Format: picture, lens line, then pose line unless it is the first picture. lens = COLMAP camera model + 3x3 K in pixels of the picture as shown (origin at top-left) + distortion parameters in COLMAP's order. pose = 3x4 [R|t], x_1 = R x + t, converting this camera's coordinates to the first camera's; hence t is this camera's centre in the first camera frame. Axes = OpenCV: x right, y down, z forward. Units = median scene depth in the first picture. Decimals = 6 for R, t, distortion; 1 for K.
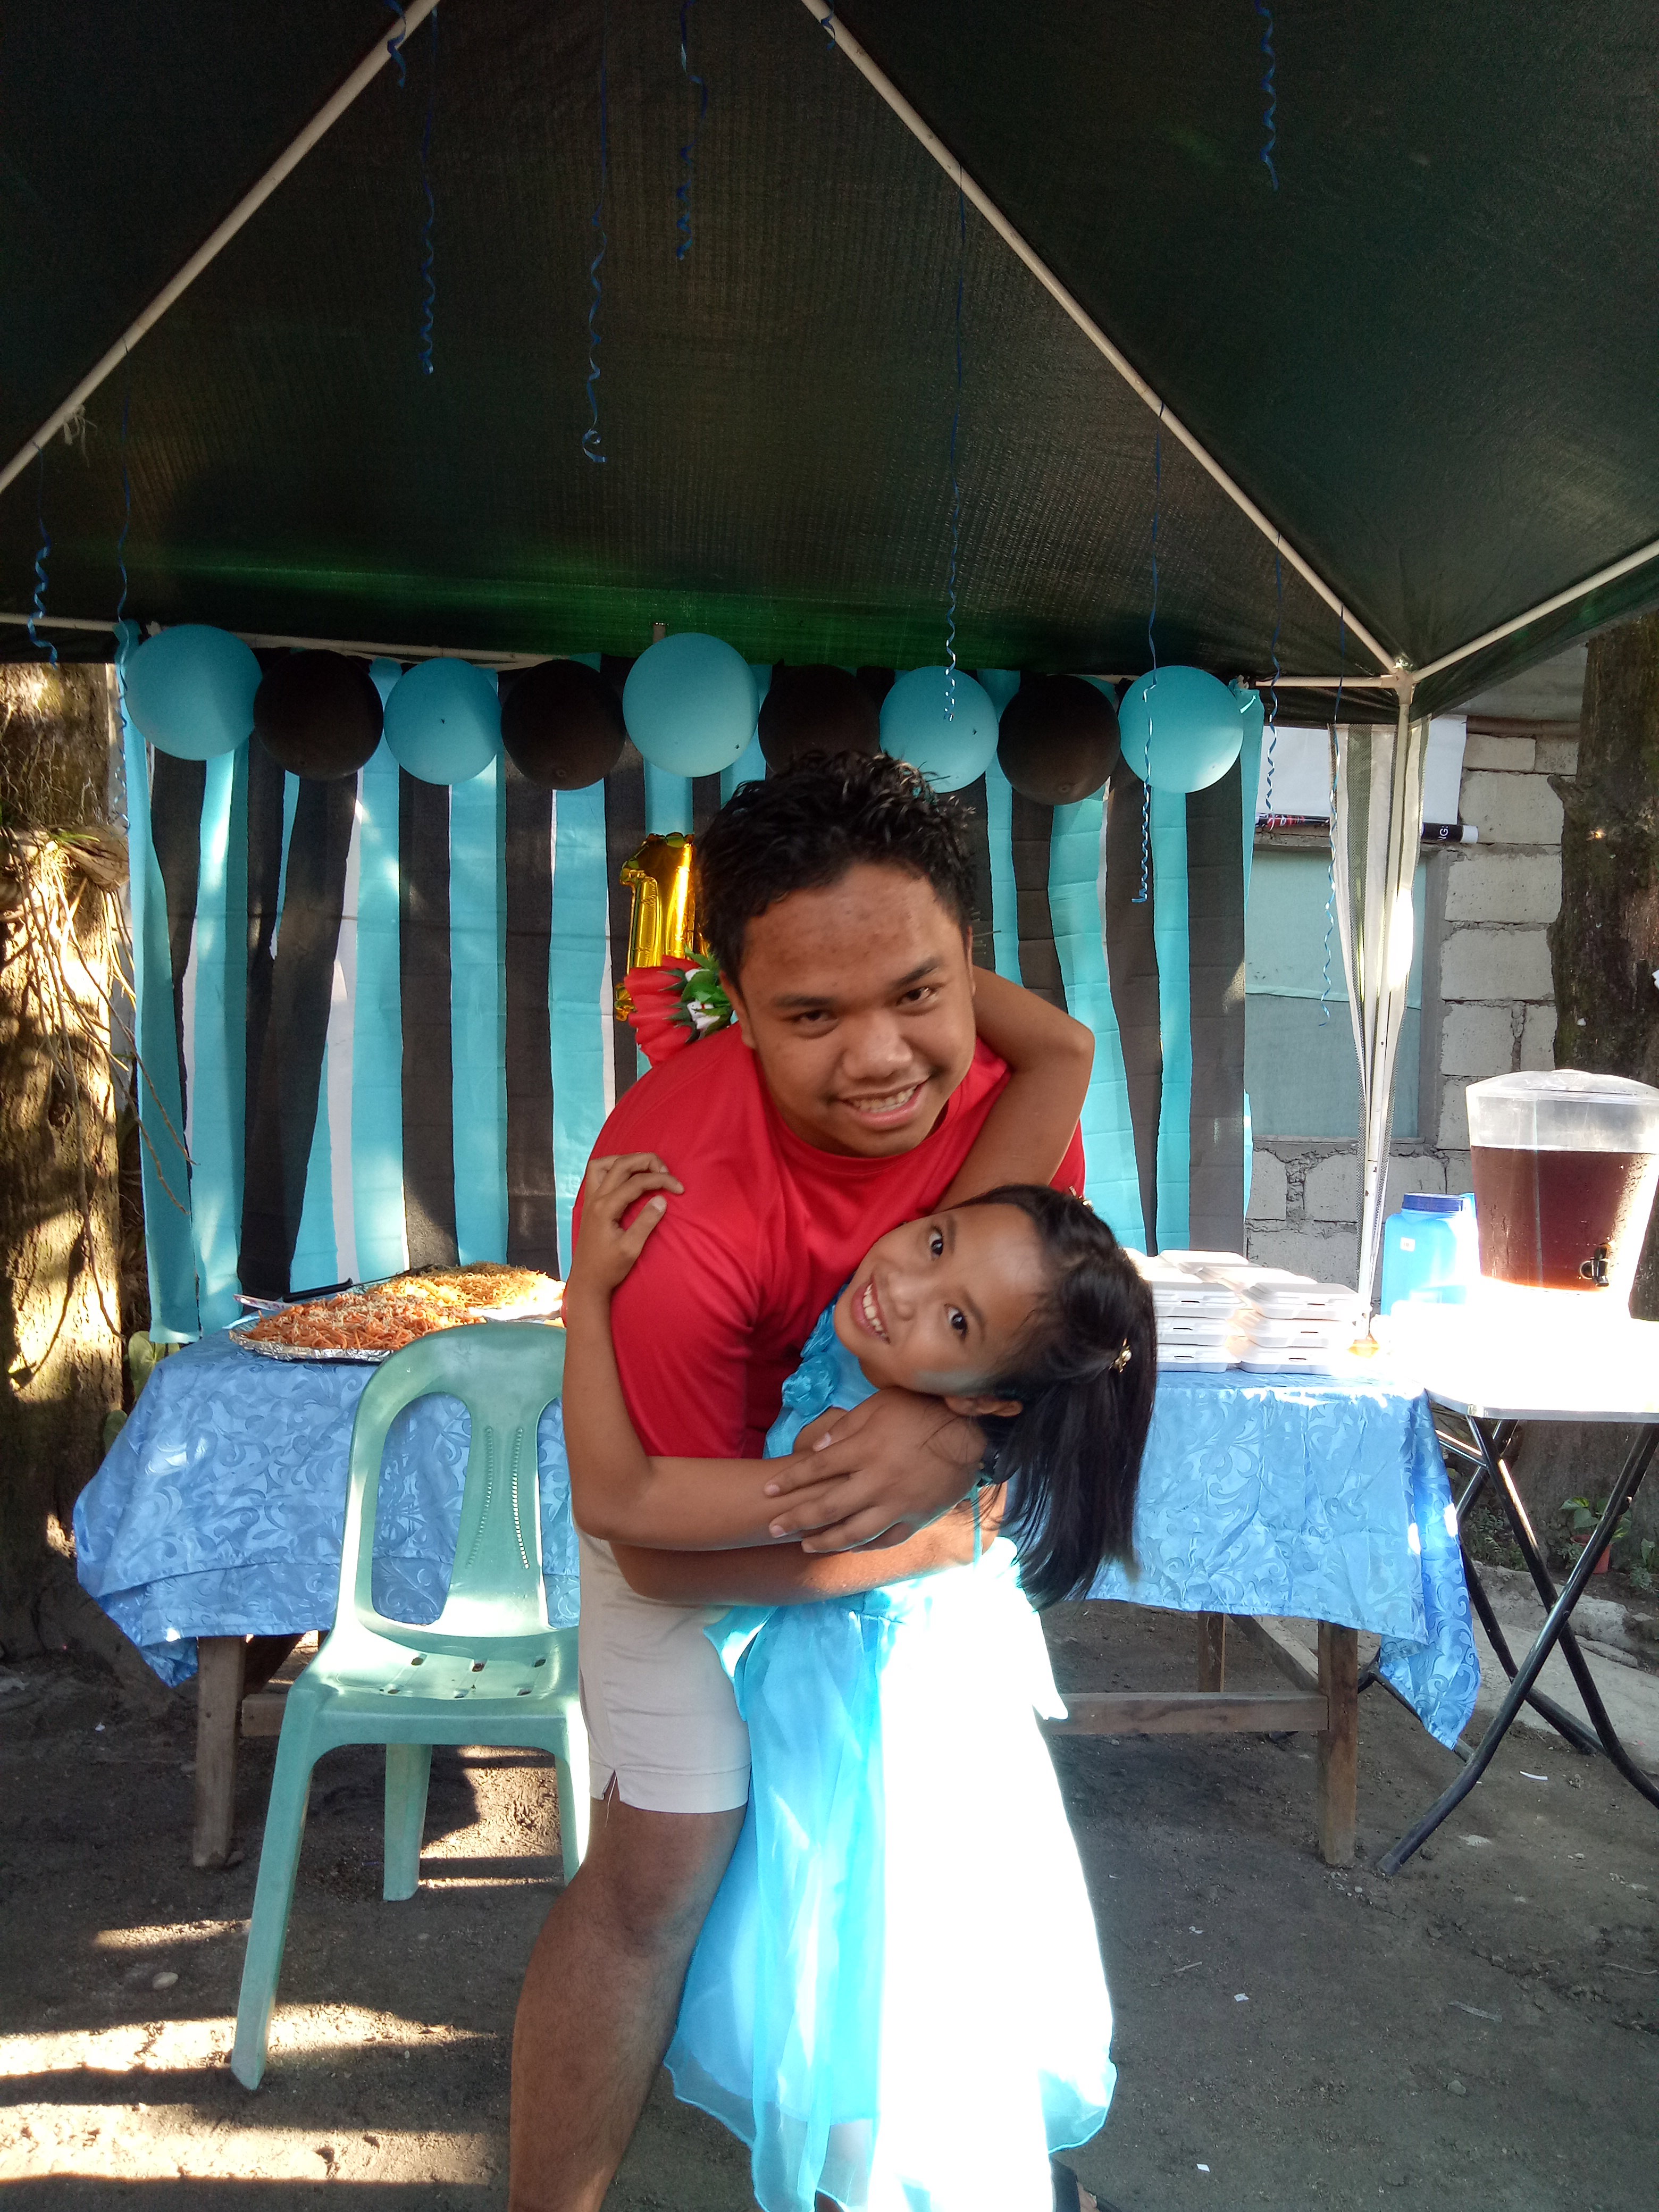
lens RADIAL K [[1663.4, 0, 829.2], [0, 1663.4, 1107.5], [0, 0, 1]] dist [0.013561, -0.002628]
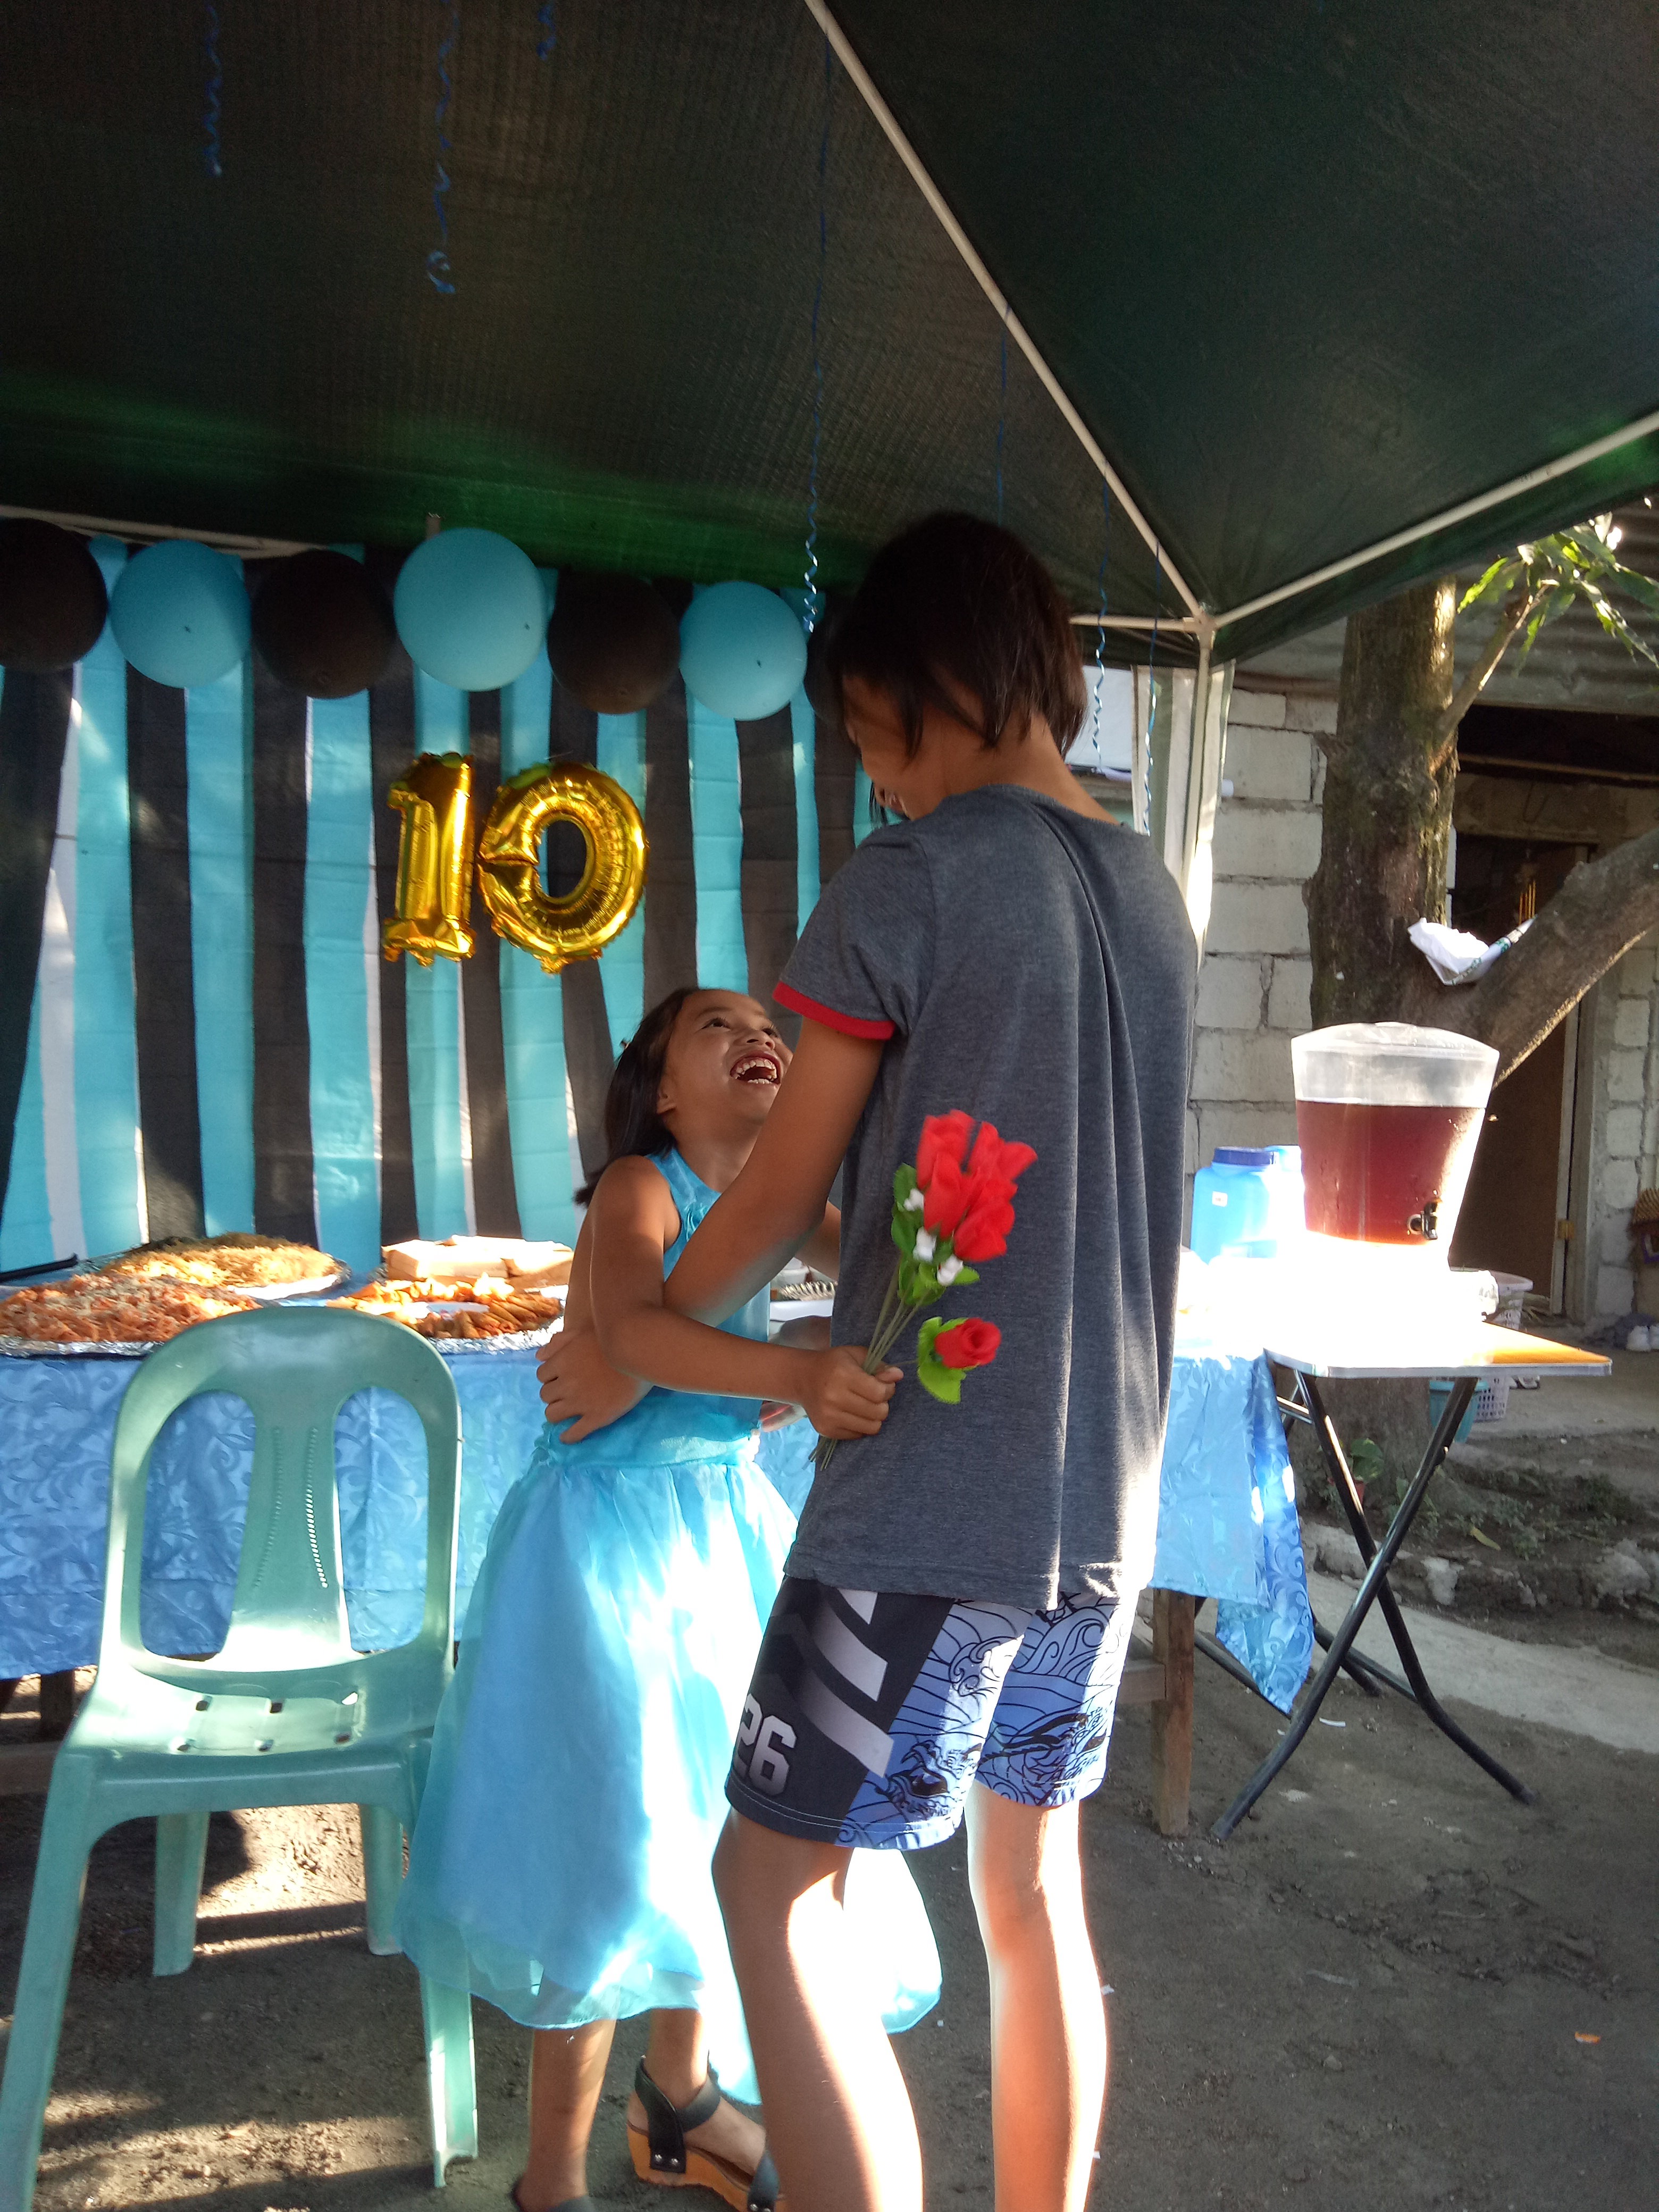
lens RADIAL K [[1663.4, 0, 829.9], [0, 1663.4, 1107.9], [0, 0, 1]] dist [0.013561, -0.002628]
pose [[0.982222, -0.002139, 0.187713, -0.077079], [-0.003986, 0.999472, 0.032249, -0.003386], [-0.187683, -0.032424, 0.981694, 0.090065]]
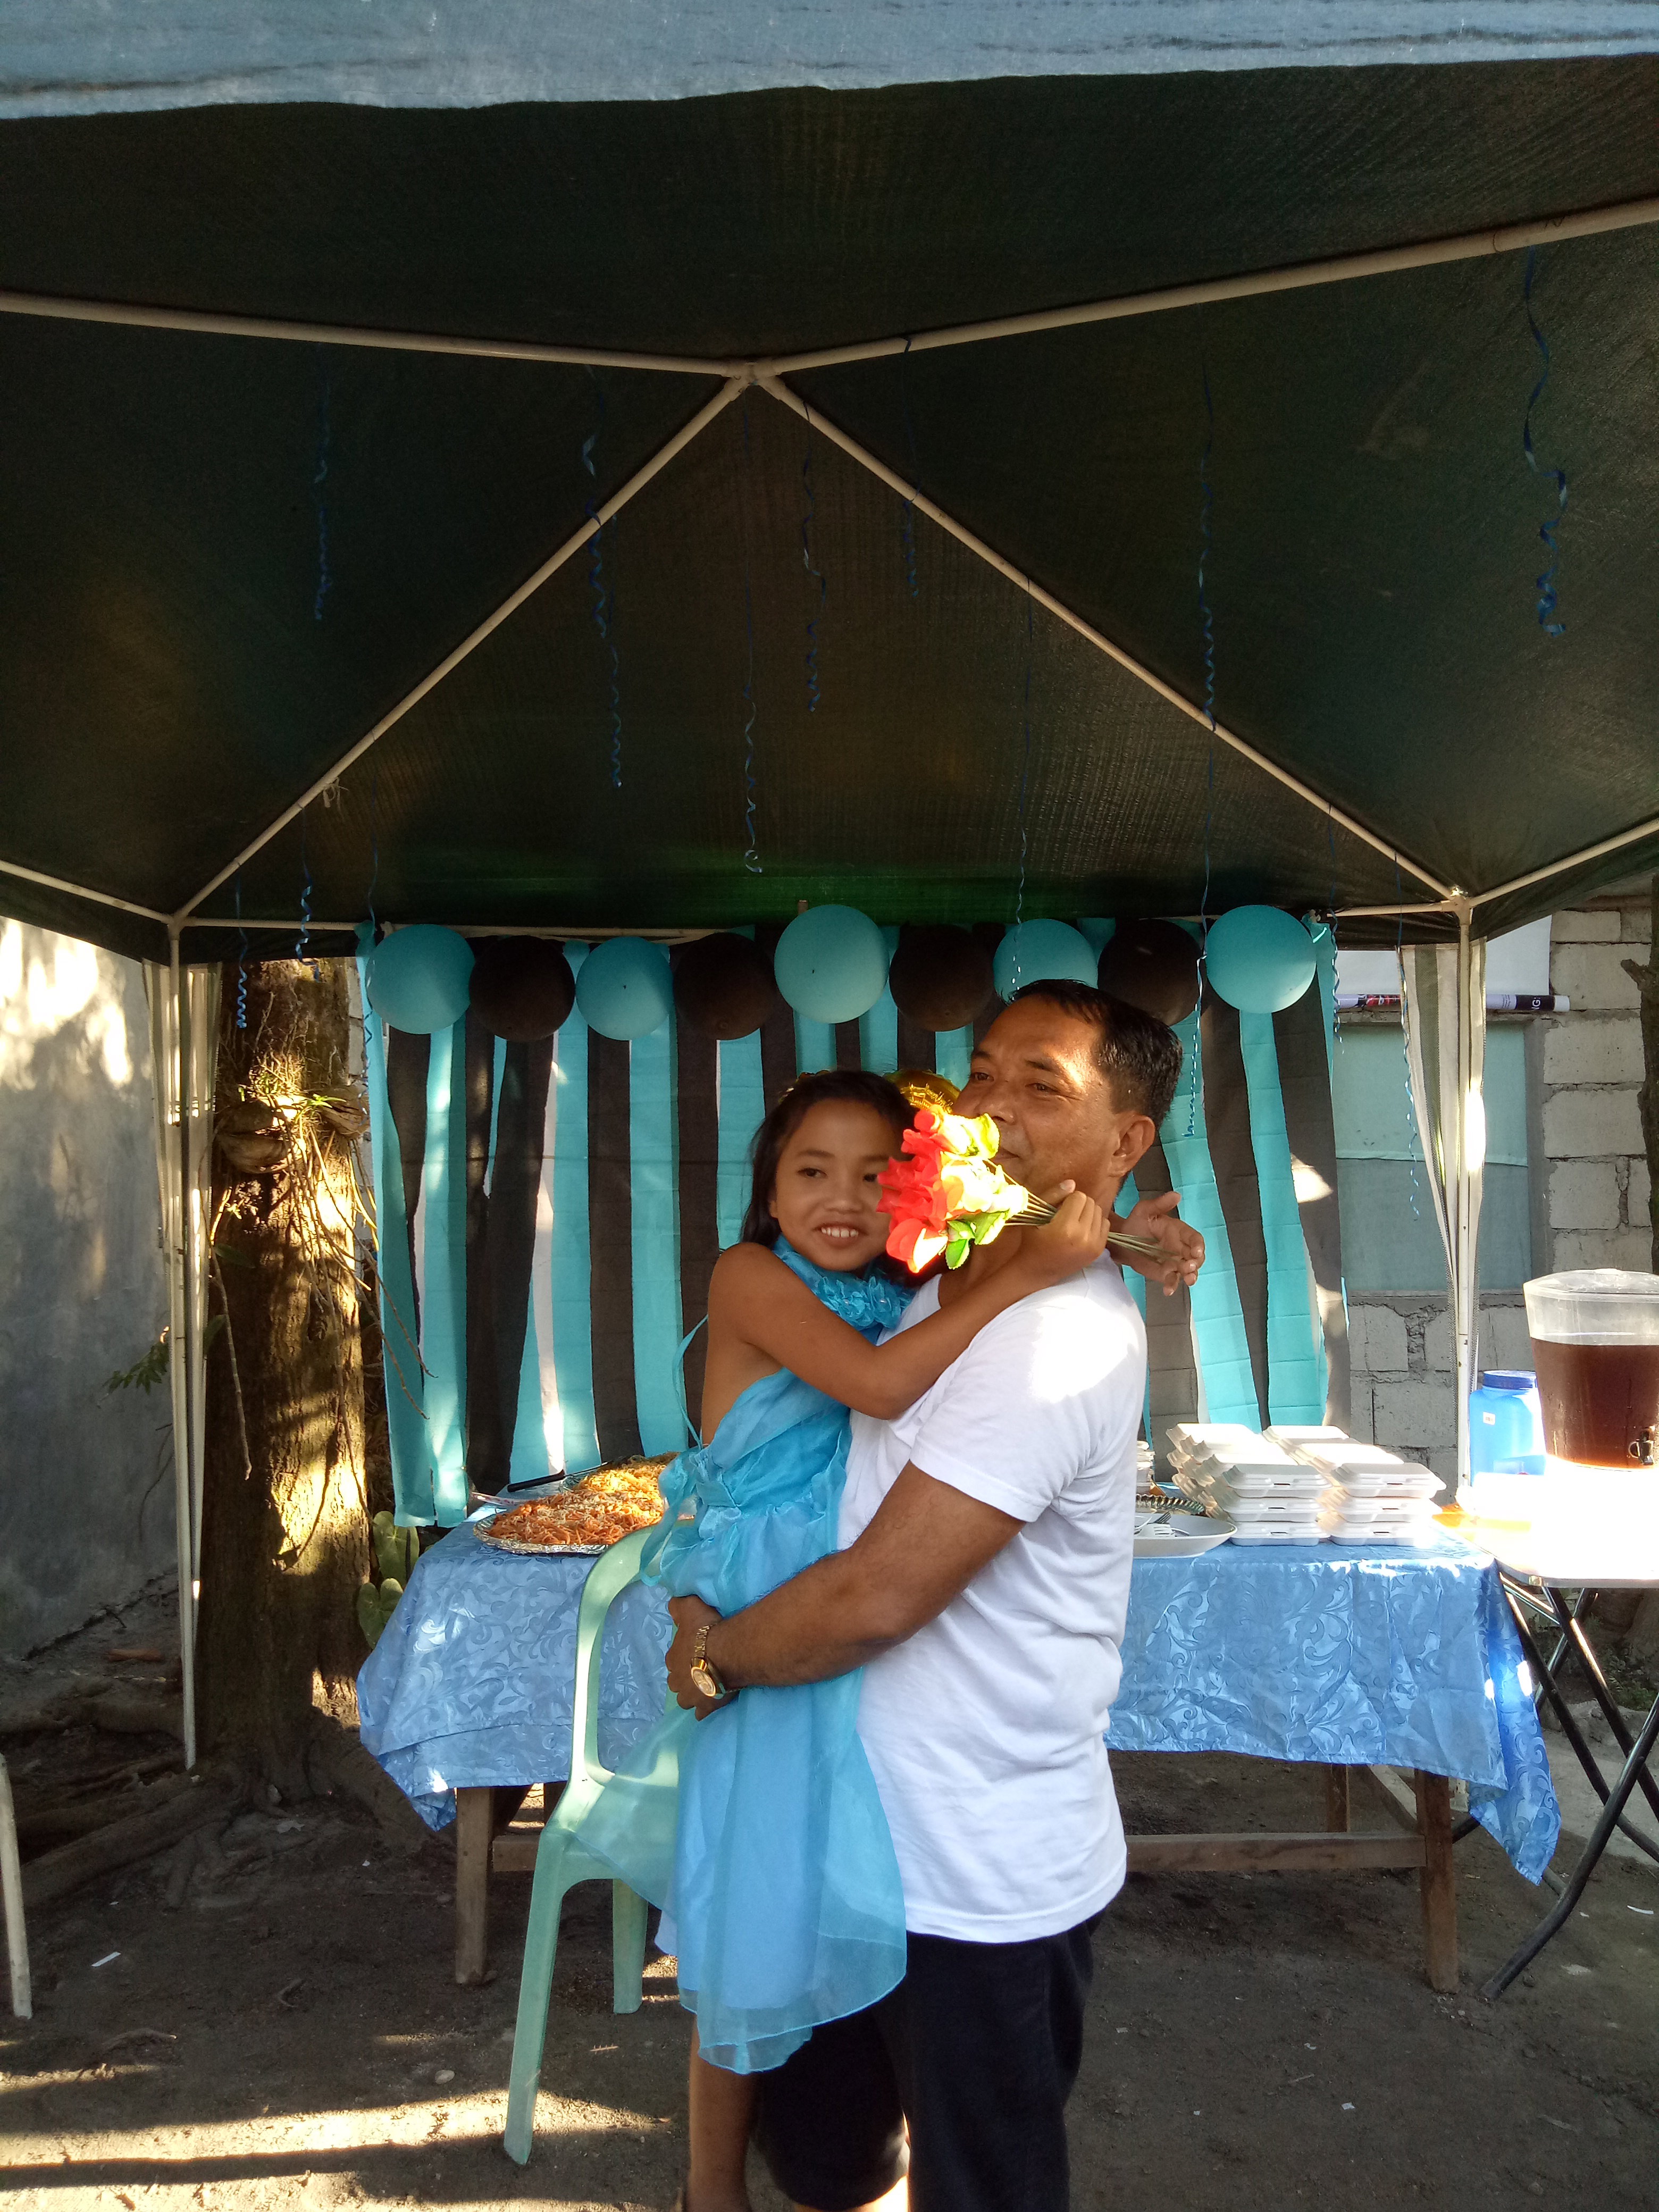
lens RADIAL K [[1663.4, 0, 821.8], [0, 1663.4, 1107.7], [0, 0, 1]] dist [0.013561, -0.002628]
pose [[0.994281, -0.044446, -0.097108, 0.024218], [0.037817, 0.996895, -0.069066, -0.077157], [0.099876, 0.064998, 0.992875, -0.198442]]
